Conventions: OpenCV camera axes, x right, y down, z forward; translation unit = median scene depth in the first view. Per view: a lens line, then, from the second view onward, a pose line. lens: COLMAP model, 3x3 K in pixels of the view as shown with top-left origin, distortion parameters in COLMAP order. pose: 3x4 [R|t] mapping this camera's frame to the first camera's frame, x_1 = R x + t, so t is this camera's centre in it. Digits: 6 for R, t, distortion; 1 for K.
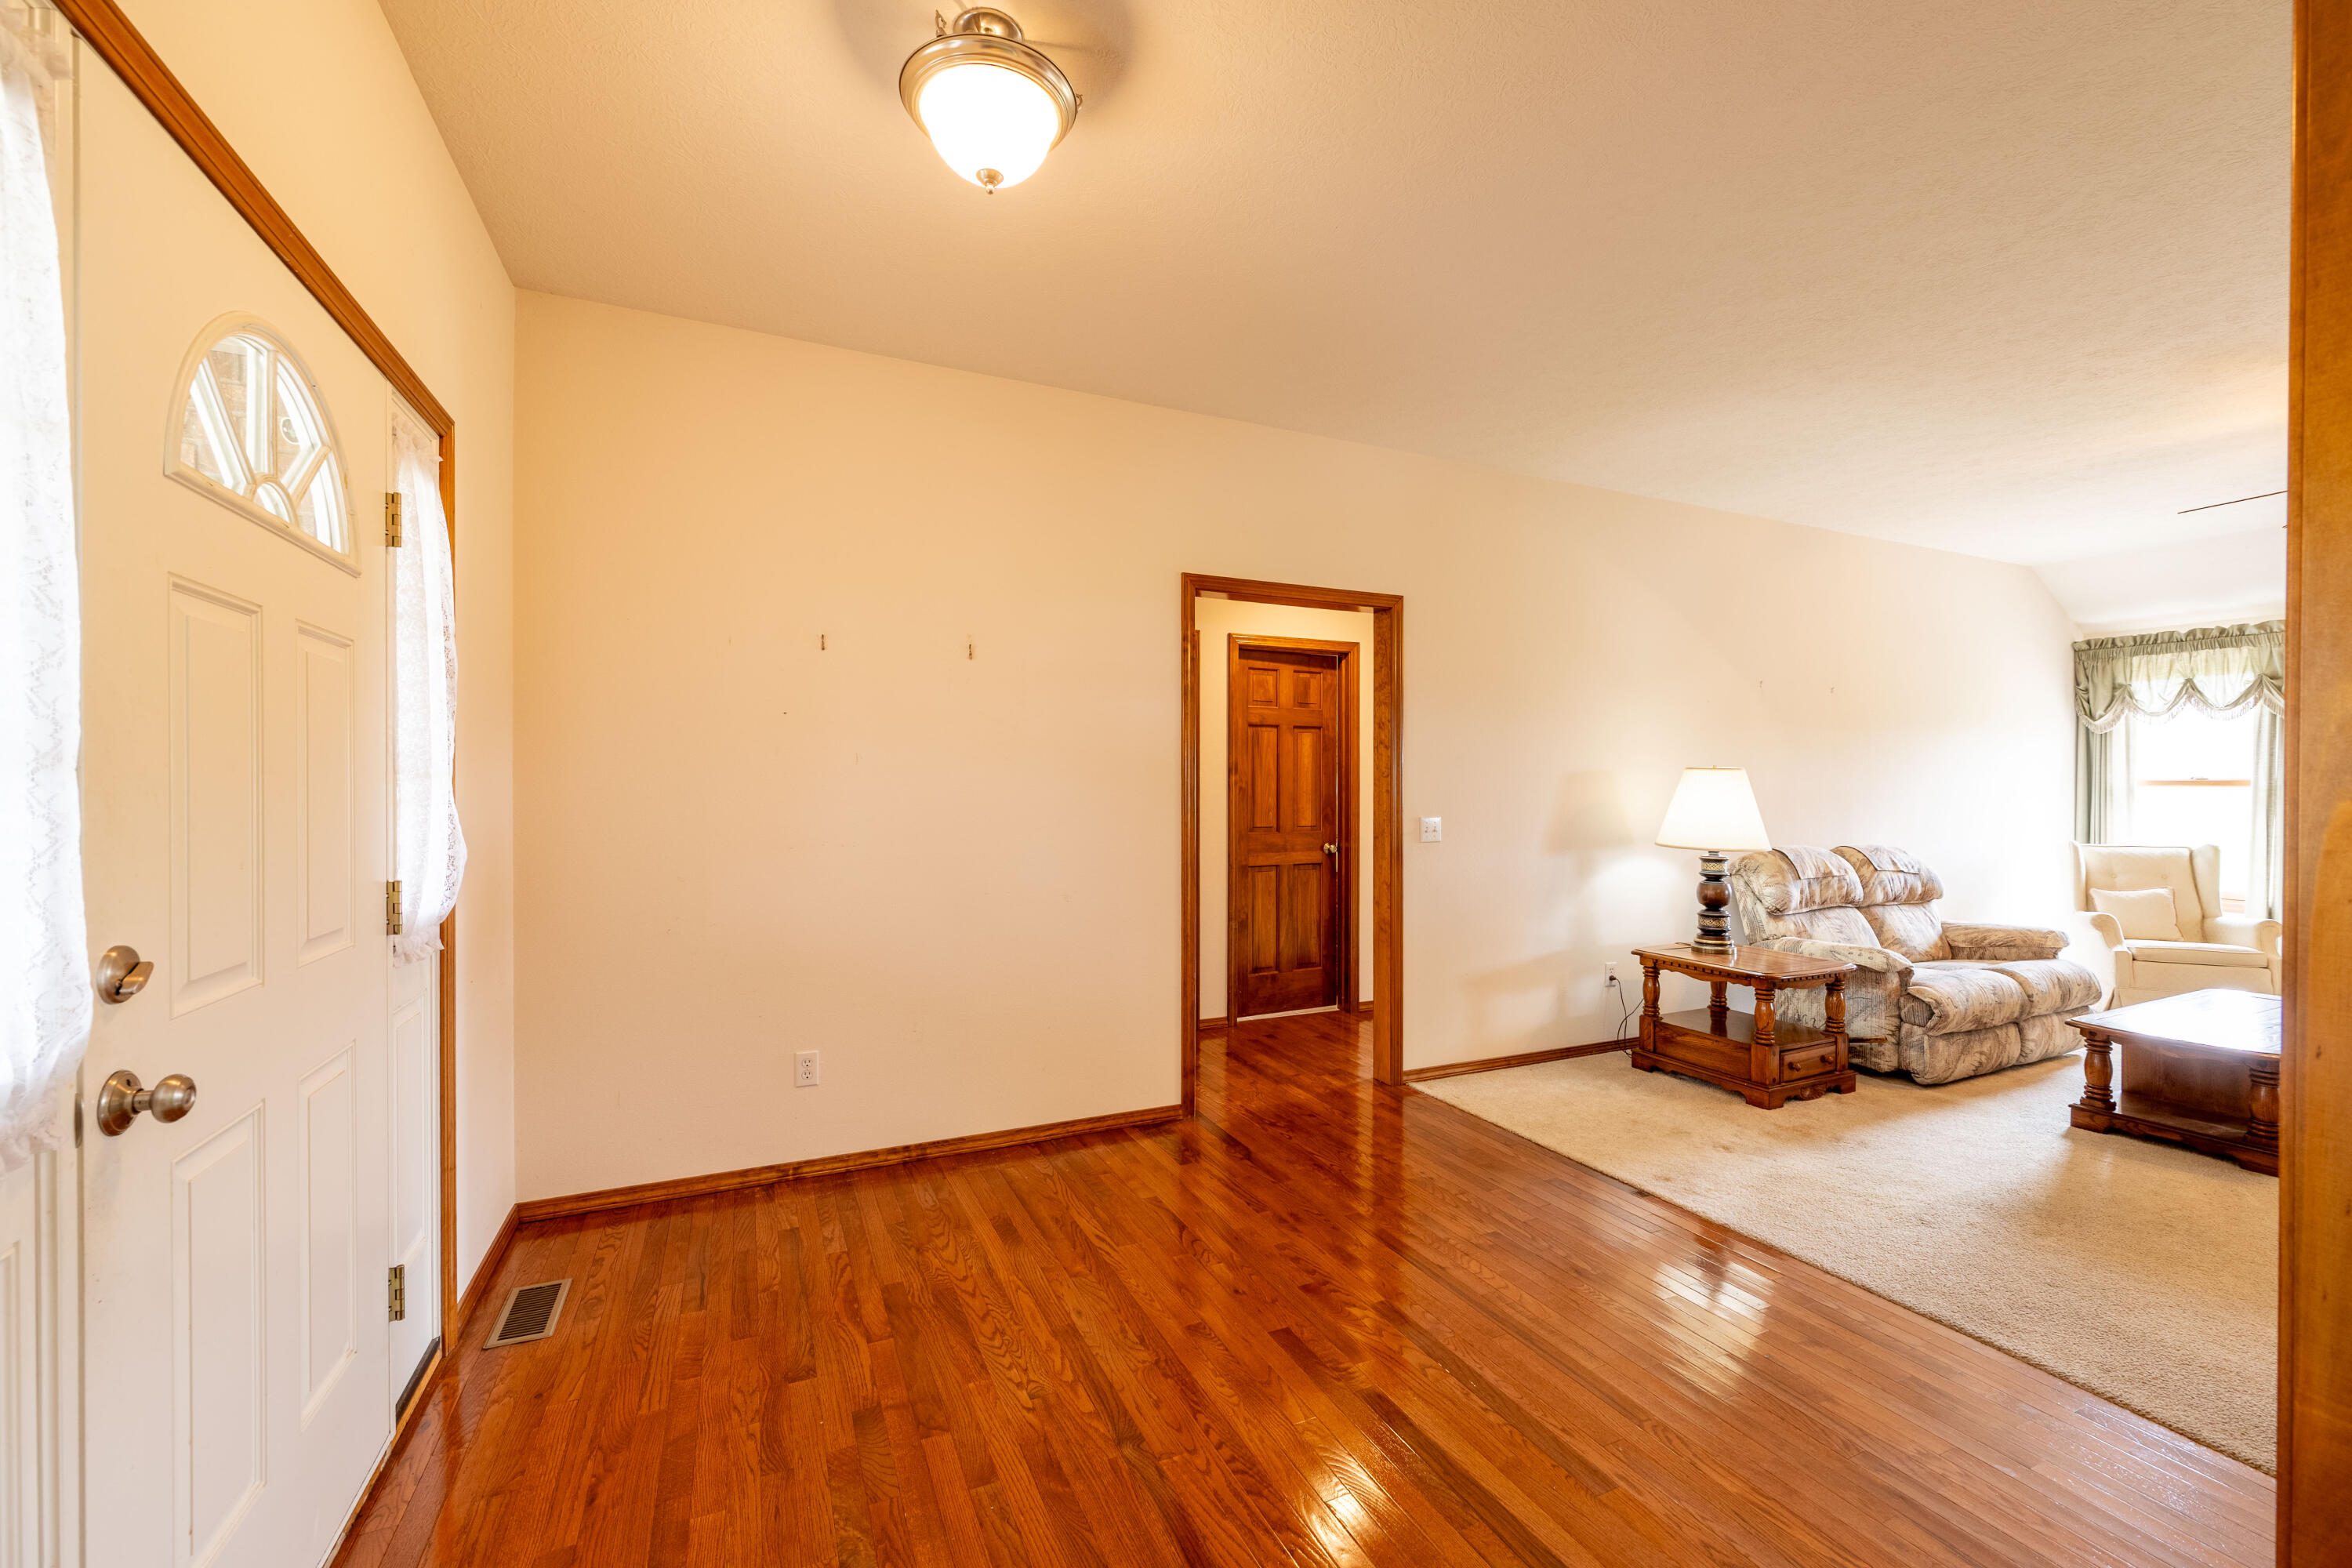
lens RADIAL K [[946.0, 0, 1172.3], [0, 946.0, 788.9], [0, 0, 1]] dist [0.000142, -0.000466]
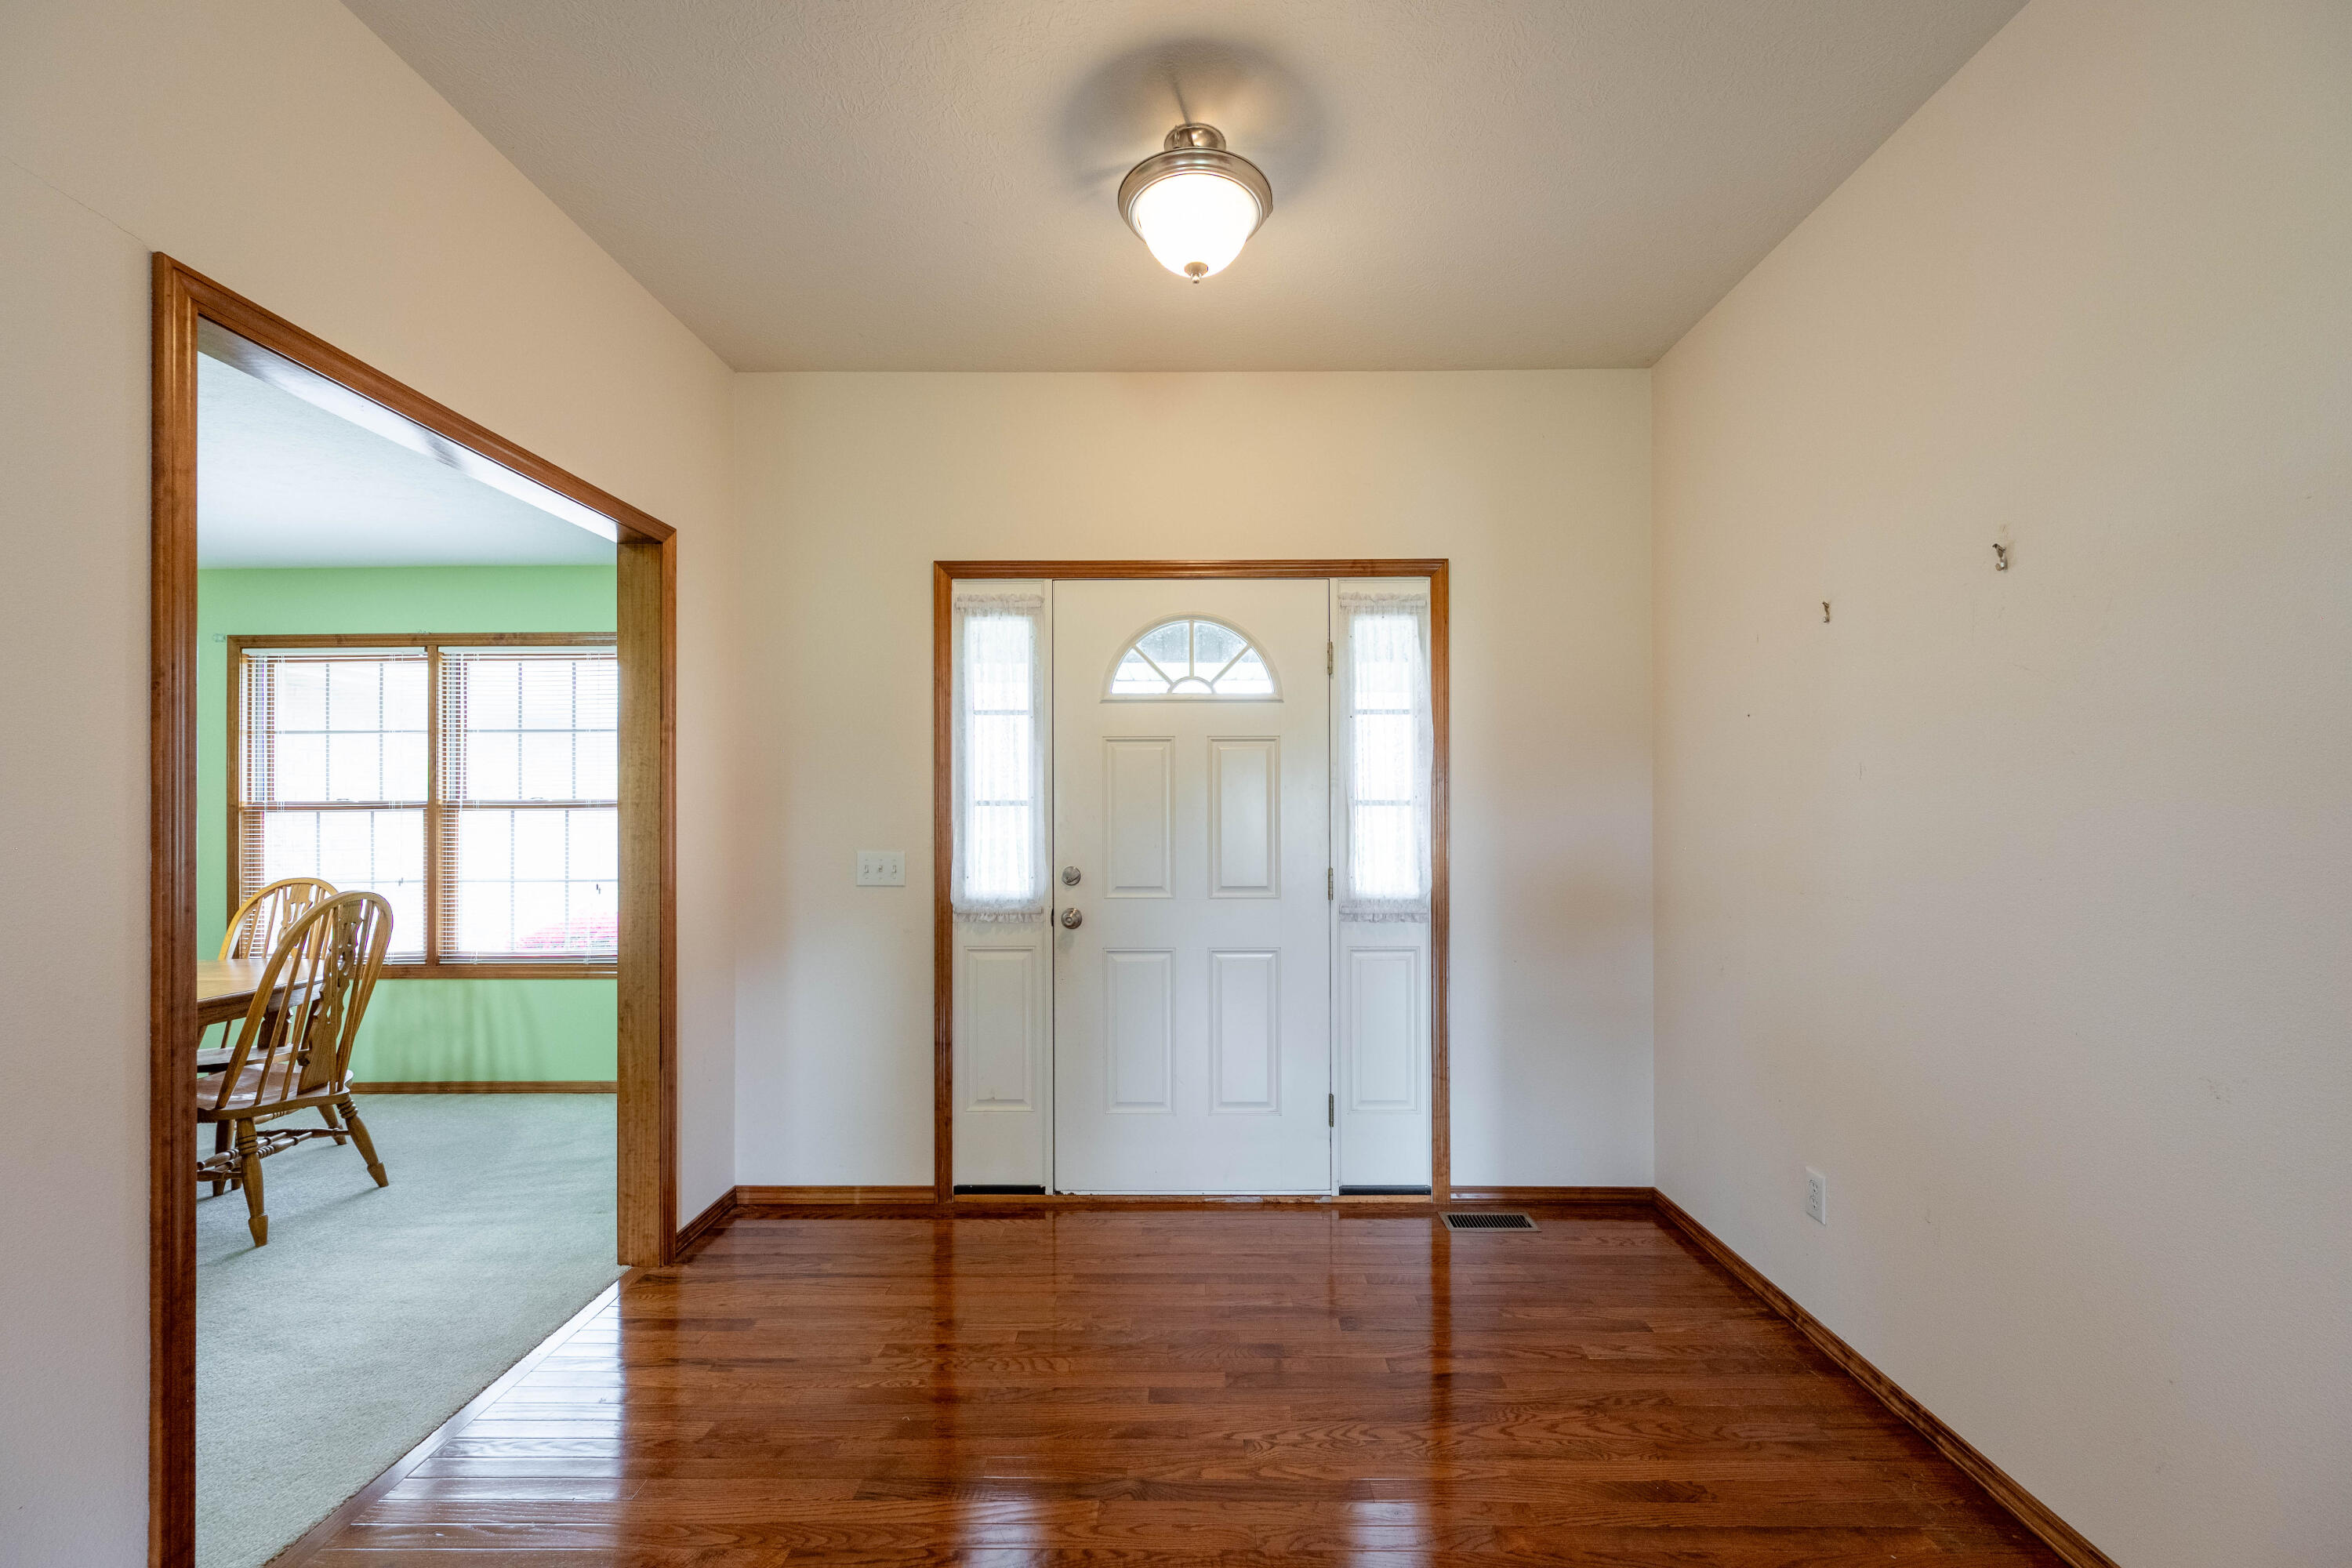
lens RADIAL K [[946.0, 0, 1193.2], [0, 946.0, 807.9], [0, 0, 1]] dist [0.000142, -0.000466]
pose [[-0.418241, -0.004835, -0.908323, 0.665506], [0.001674, 0.999980, -0.006093, -0.003244], [0.908335, -0.004069, -0.418225, 1.185846]]
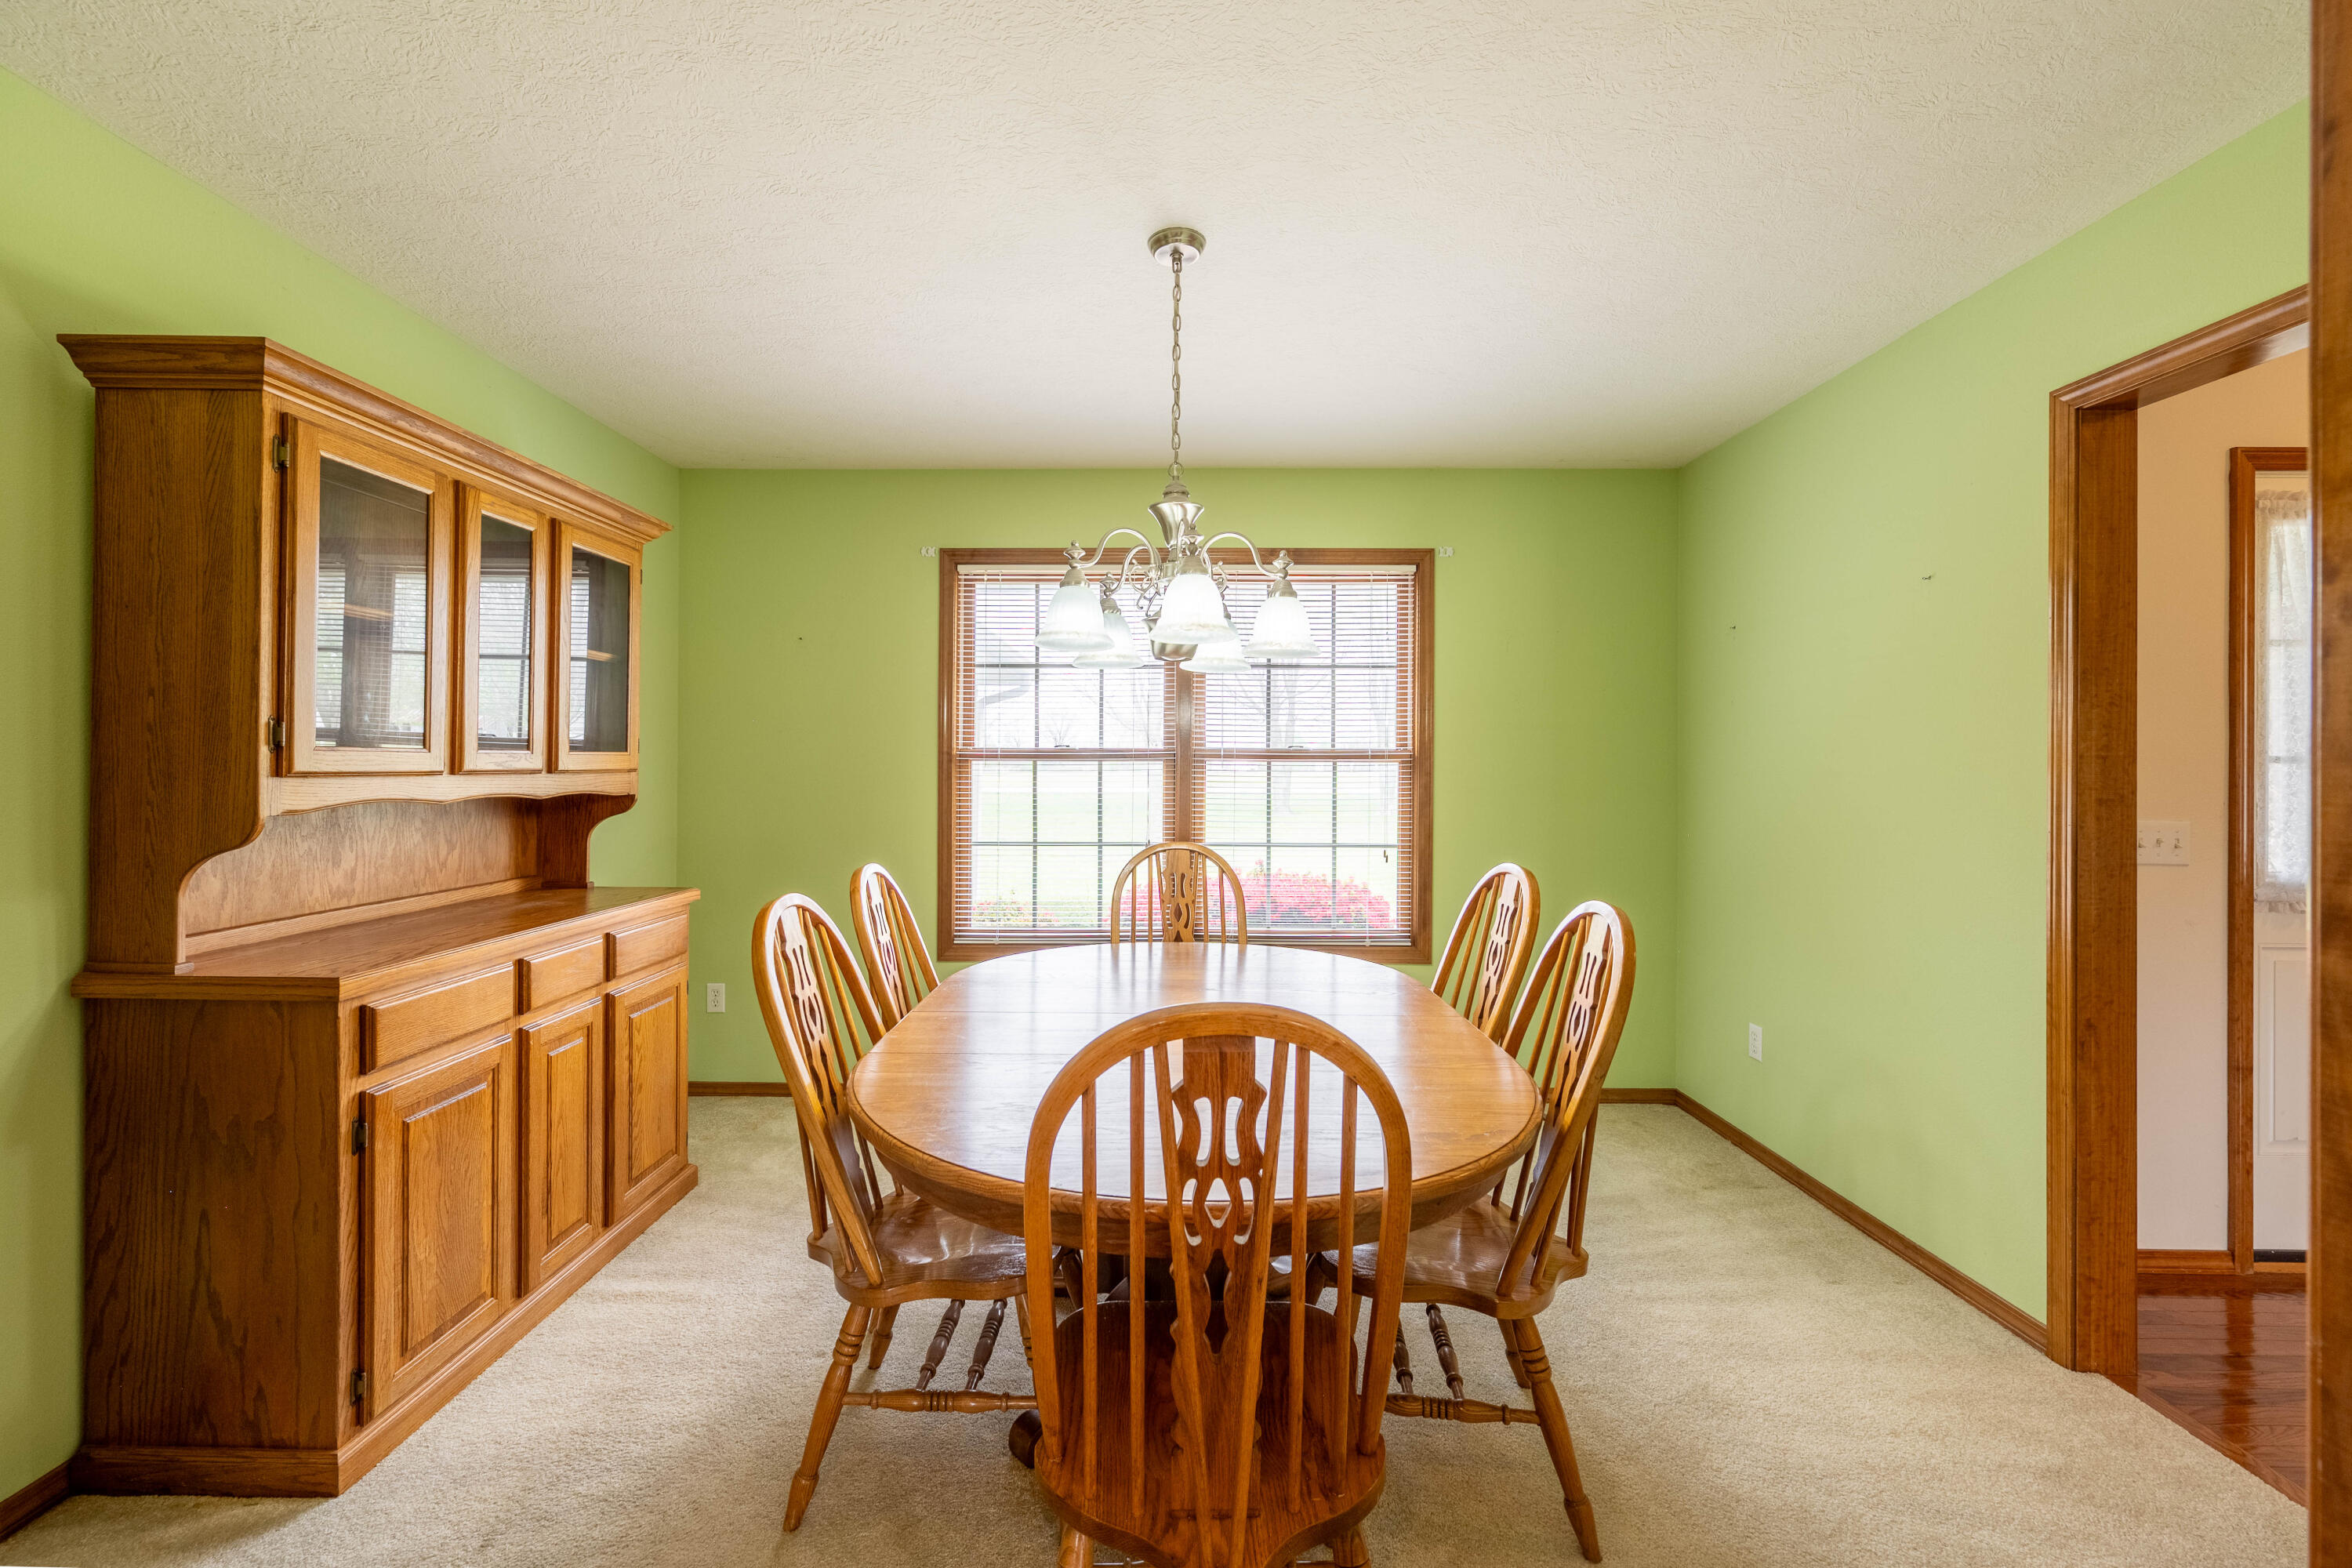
lens RADIAL K [[946.0, 0, 1155.0], [0, 946.0, 771.9], [0, 0, 1]] dist [0.000142, -0.000466]
pose [[-0.425247, -0.000792, -0.905077, 1.063245], [-0.008740, 0.999957, 0.003231, 0.002454], [0.905035, 0.009285, -0.425236, -0.398466]]
